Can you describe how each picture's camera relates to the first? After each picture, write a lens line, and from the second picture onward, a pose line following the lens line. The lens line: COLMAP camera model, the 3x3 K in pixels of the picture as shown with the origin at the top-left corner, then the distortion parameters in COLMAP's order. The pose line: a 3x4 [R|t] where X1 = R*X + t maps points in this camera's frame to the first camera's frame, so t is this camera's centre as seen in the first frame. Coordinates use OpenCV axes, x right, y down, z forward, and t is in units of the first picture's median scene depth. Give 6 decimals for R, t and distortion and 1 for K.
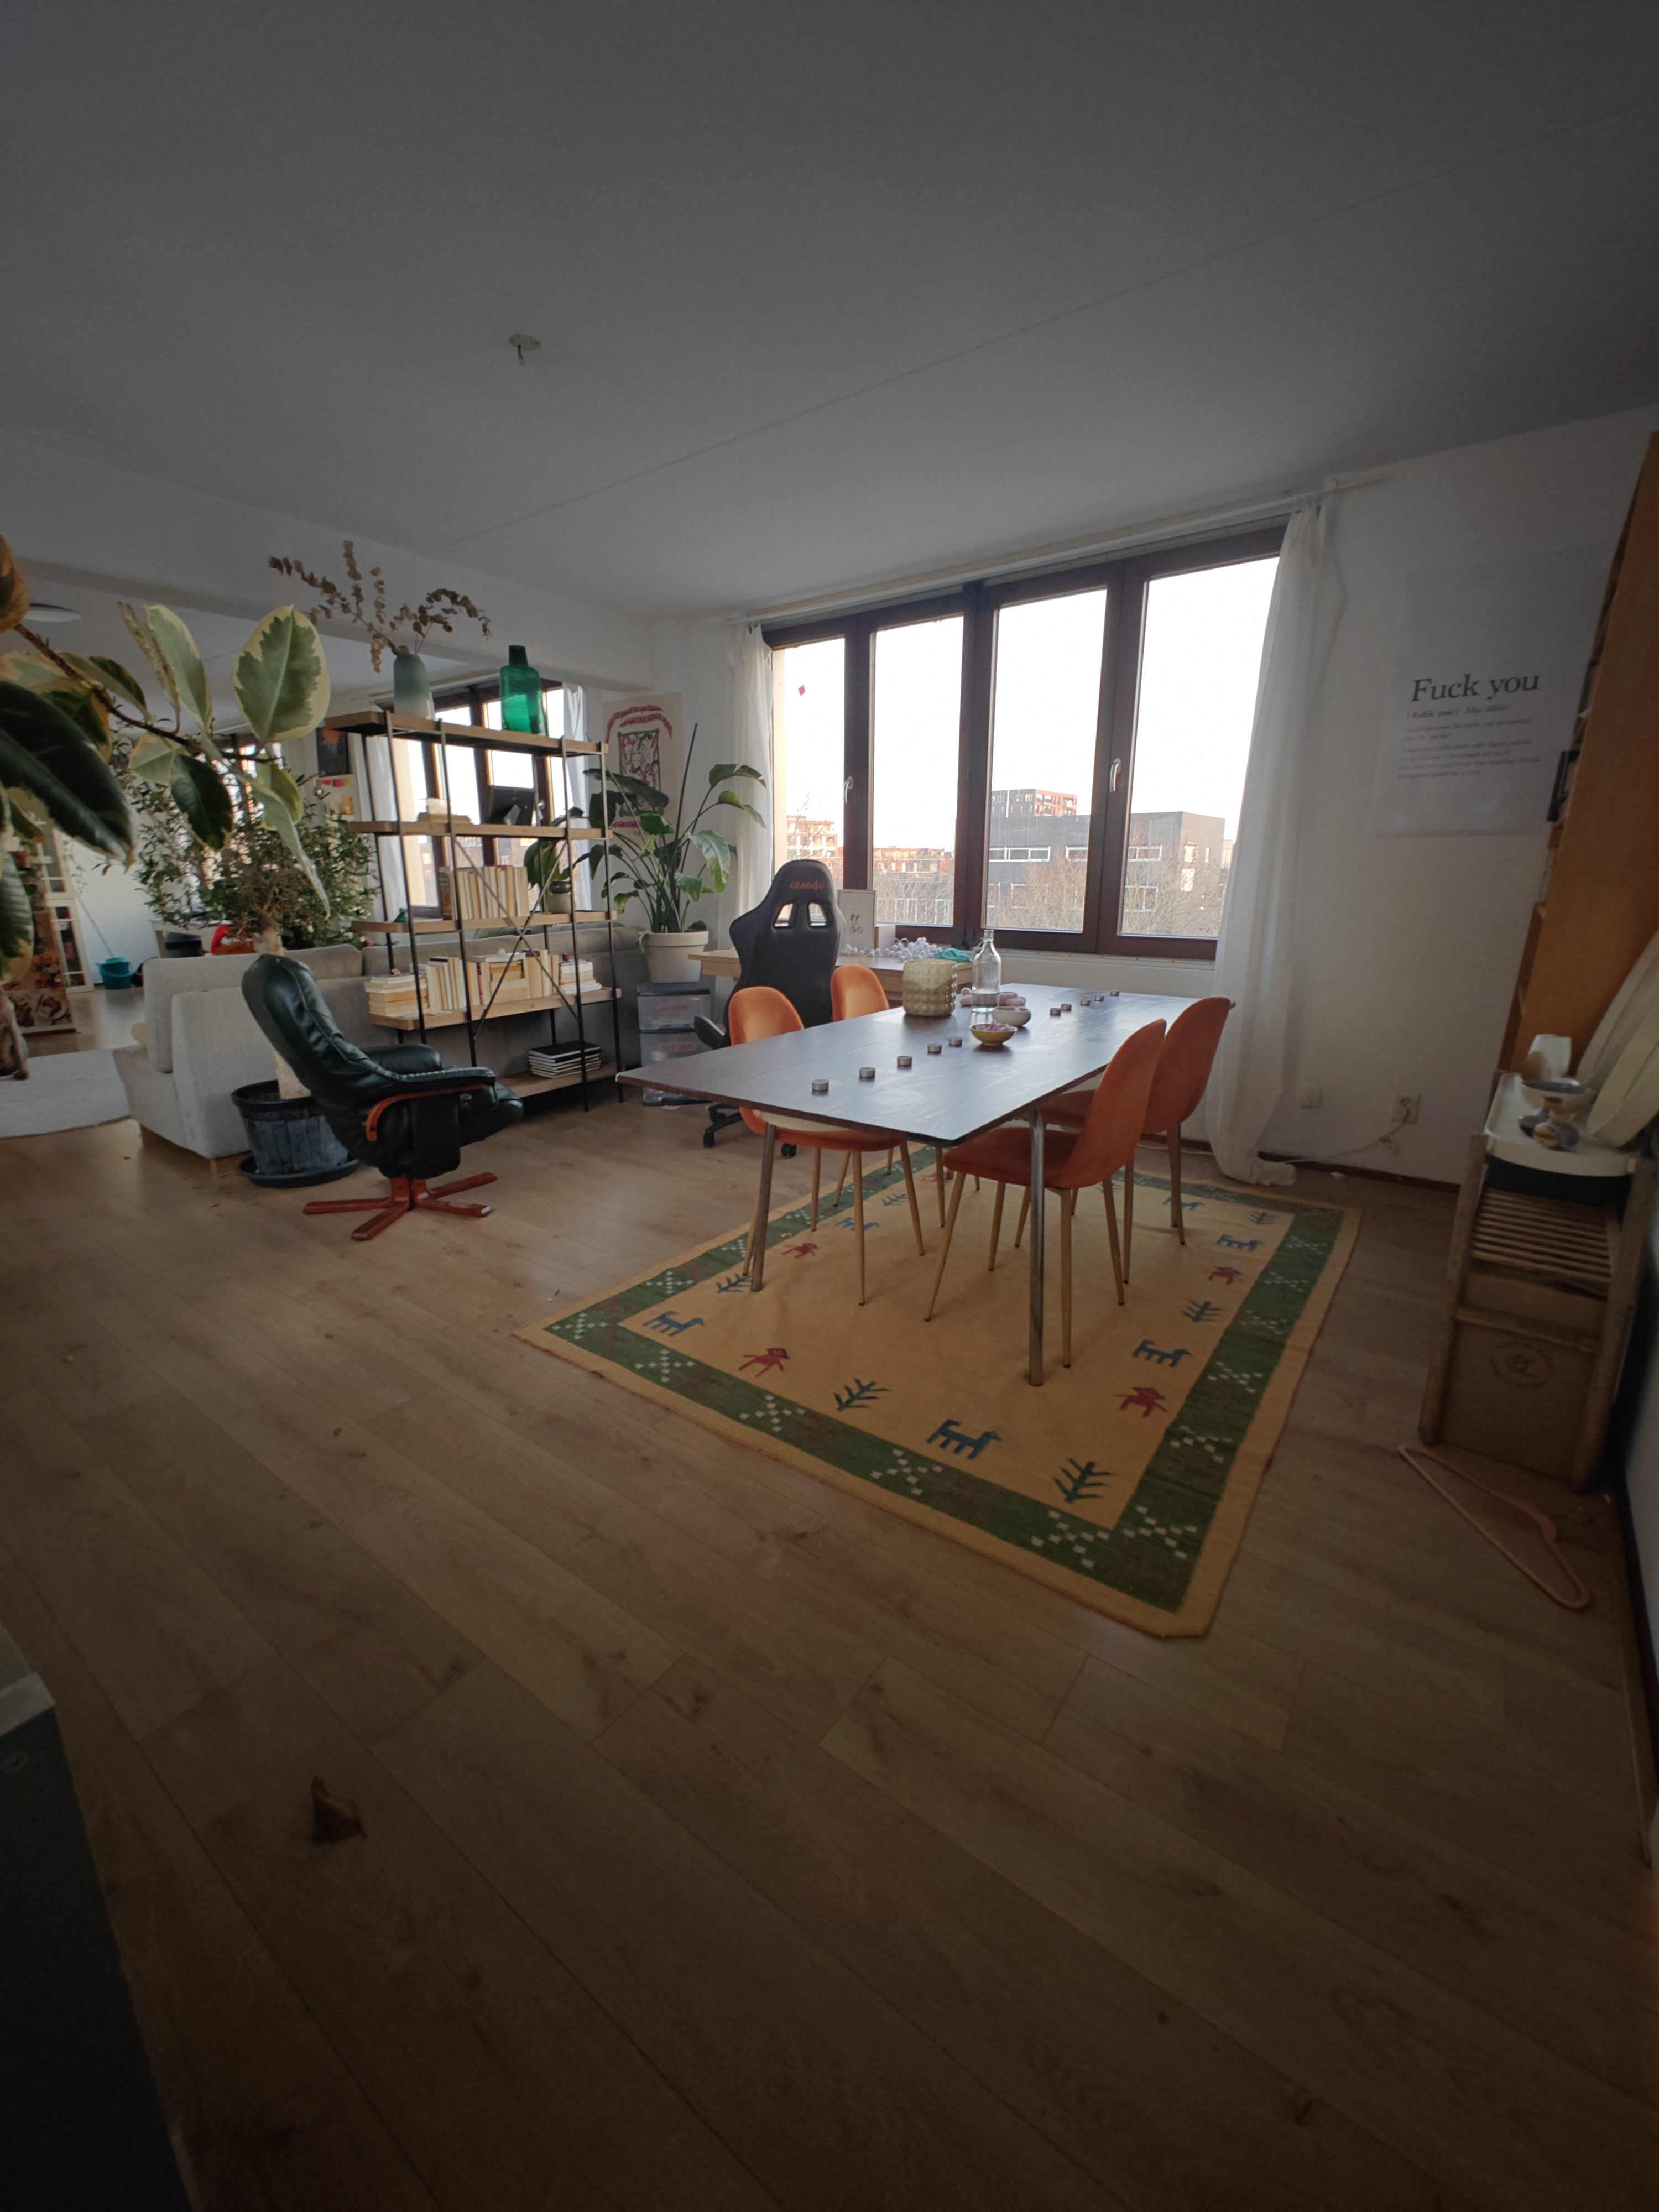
lens RADIAL K [[890.7, 0, 819.4], [0, 890.7, 1104.0], [0, 0, 1]] dist [0.004271, -0.000364]
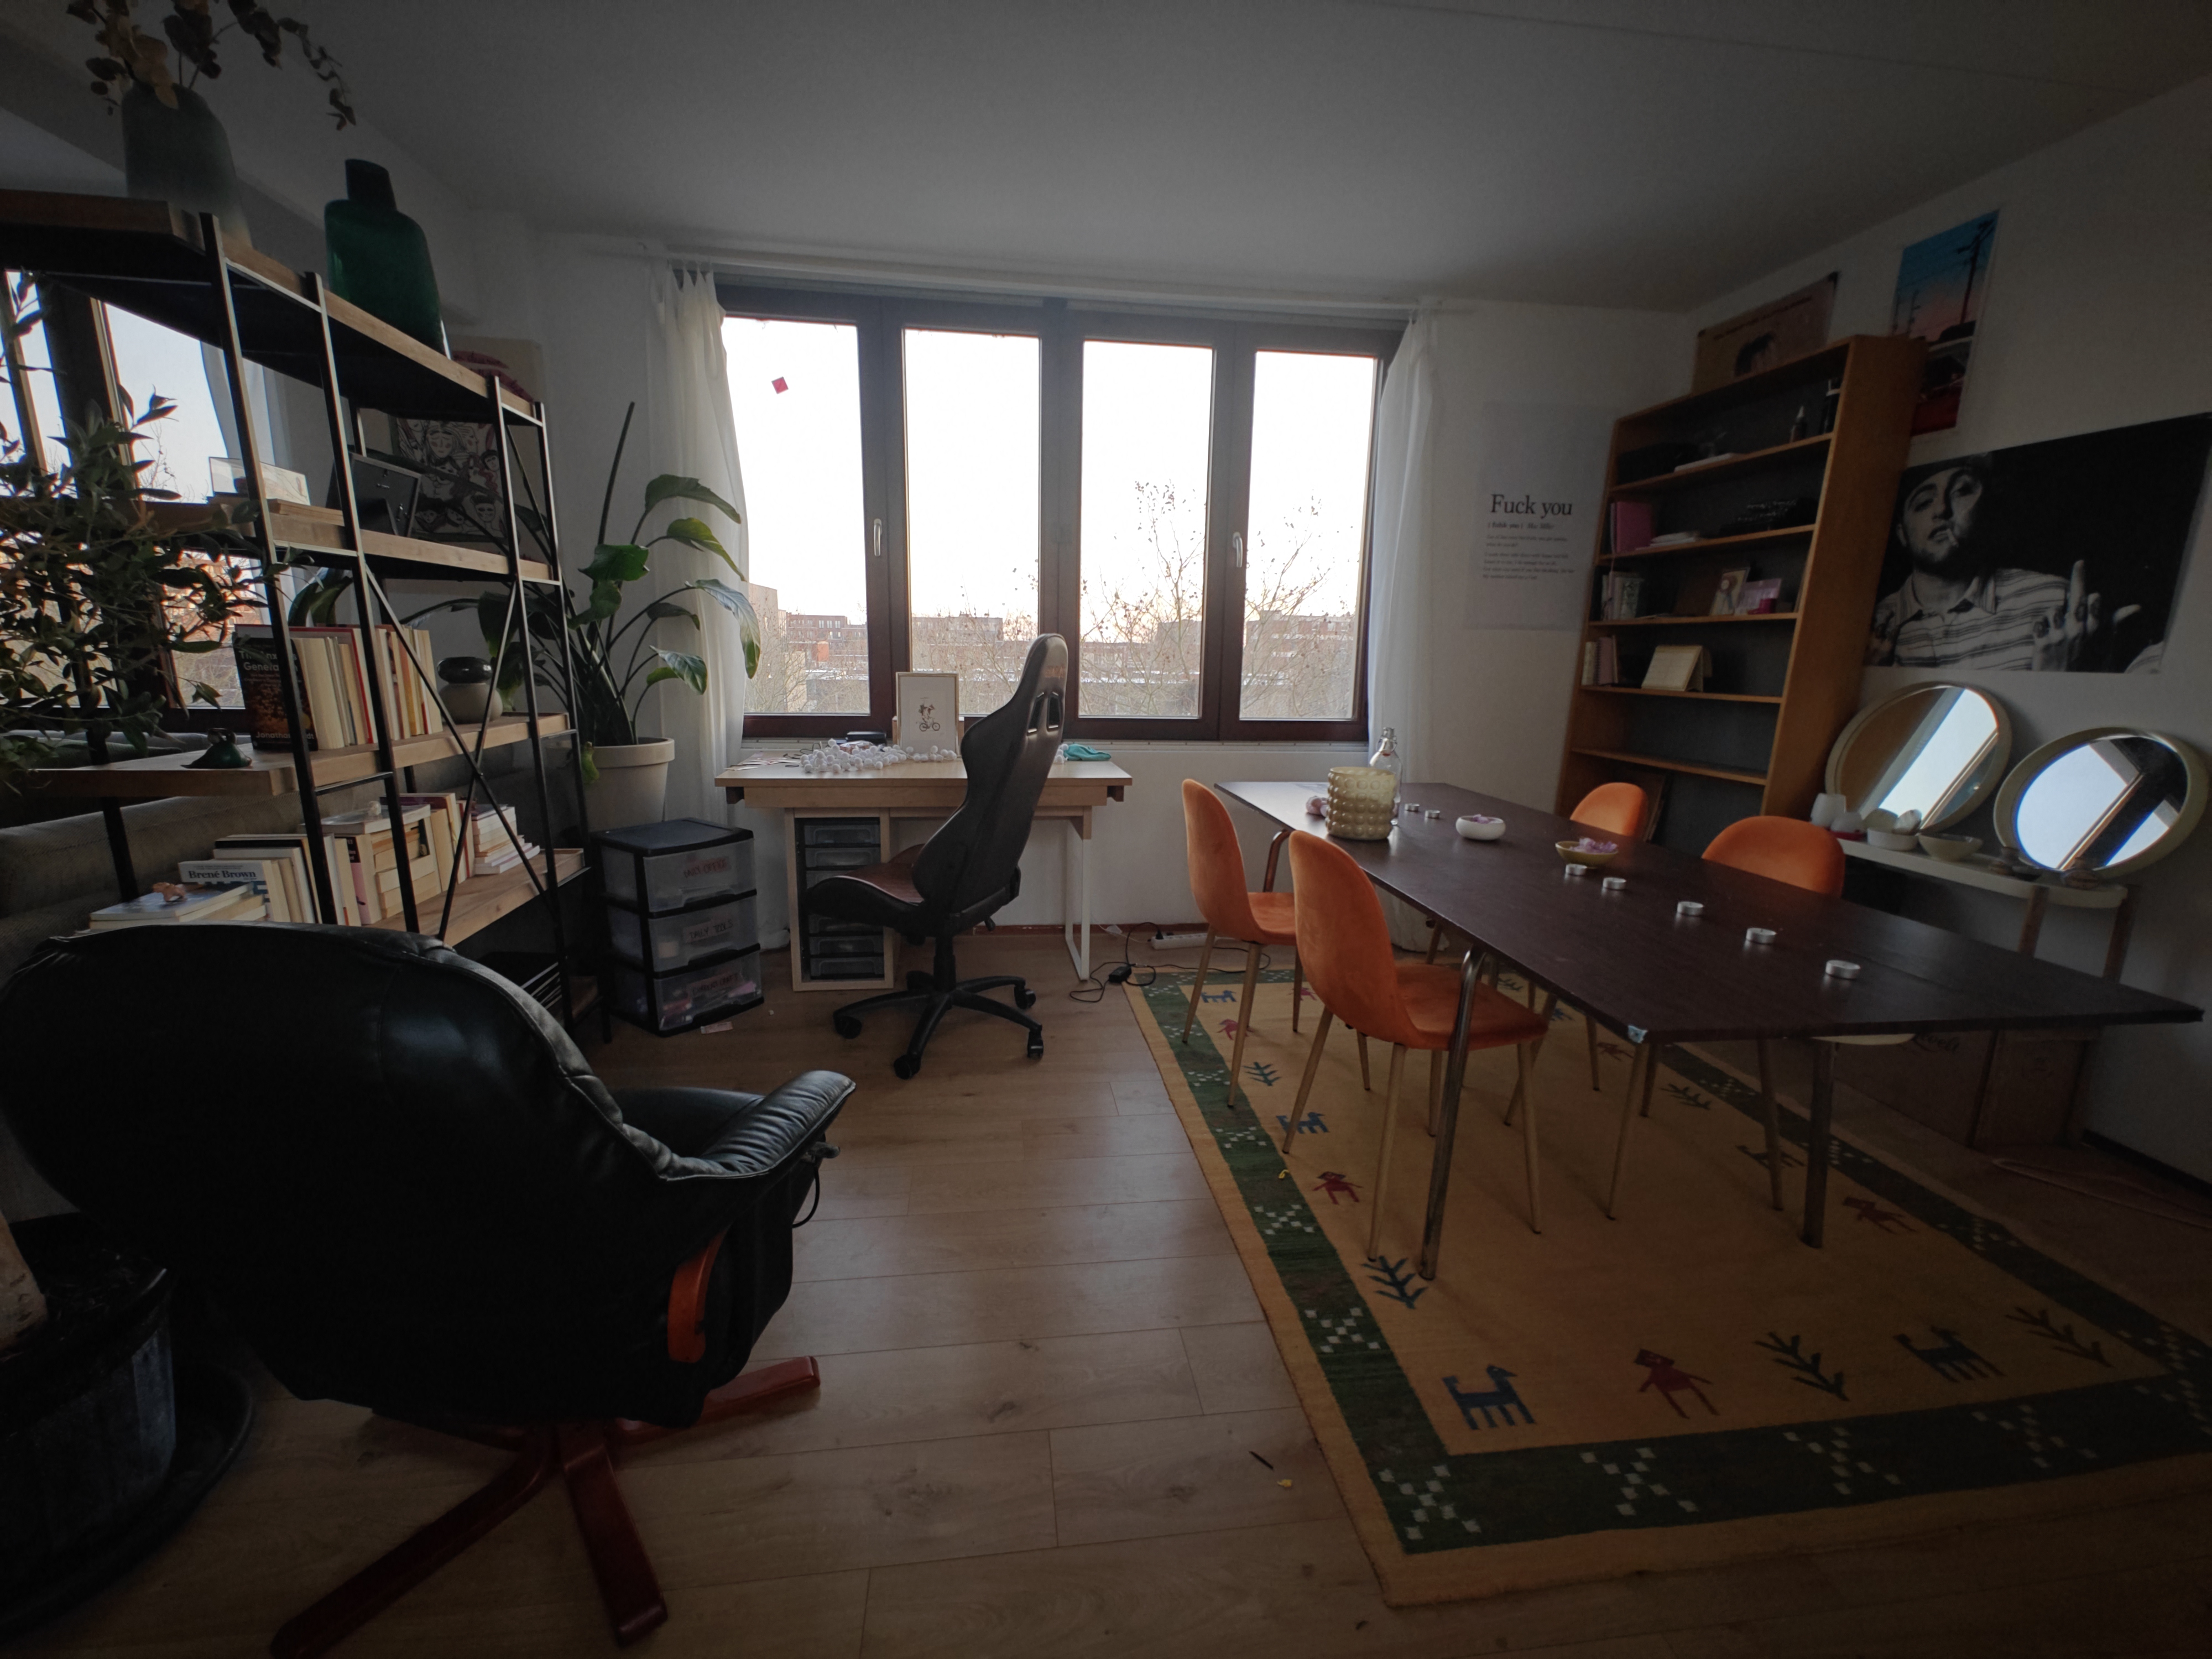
lens RADIAL K [[890.7, 0, 1101.0], [0, 890.7, 844.5], [0, 0, 1]] dist [0.004271, -0.000364]
pose [[0.723869, -0.133570, 0.676884, -0.552112], [0.154803, 0.987510, 0.029317, -0.142088], [-0.672346, 0.083562, 0.735505, 0.540474]]
